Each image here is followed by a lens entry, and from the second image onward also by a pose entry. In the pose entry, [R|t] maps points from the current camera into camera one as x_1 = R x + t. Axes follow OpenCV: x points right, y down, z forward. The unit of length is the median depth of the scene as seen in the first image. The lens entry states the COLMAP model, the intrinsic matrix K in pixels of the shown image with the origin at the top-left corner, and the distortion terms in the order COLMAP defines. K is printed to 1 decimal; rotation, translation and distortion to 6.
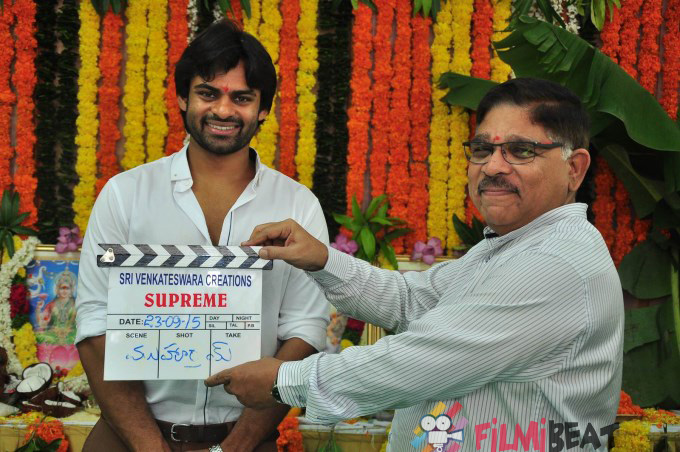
lens RADIAL K [[976.3, 0, 340.7], [0, 976.3, 223.5], [0, 0, 1]] dist [0.236104, 0.000000]
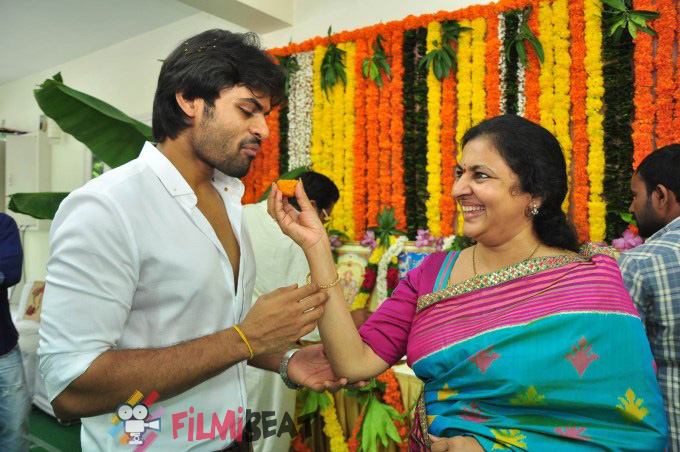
lens RADIAL K [[534.3, 0, 325.4], [0, 534.3, 228.8], [0, 0, 1]] dist [-0.162772, 0.103351]
pose [[0.791965, -0.019769, -0.610247, 0.084601], [0.028449, 0.999585, 0.004539, -0.004501], [0.609904, -0.020956, 0.792198, 0.297833]]
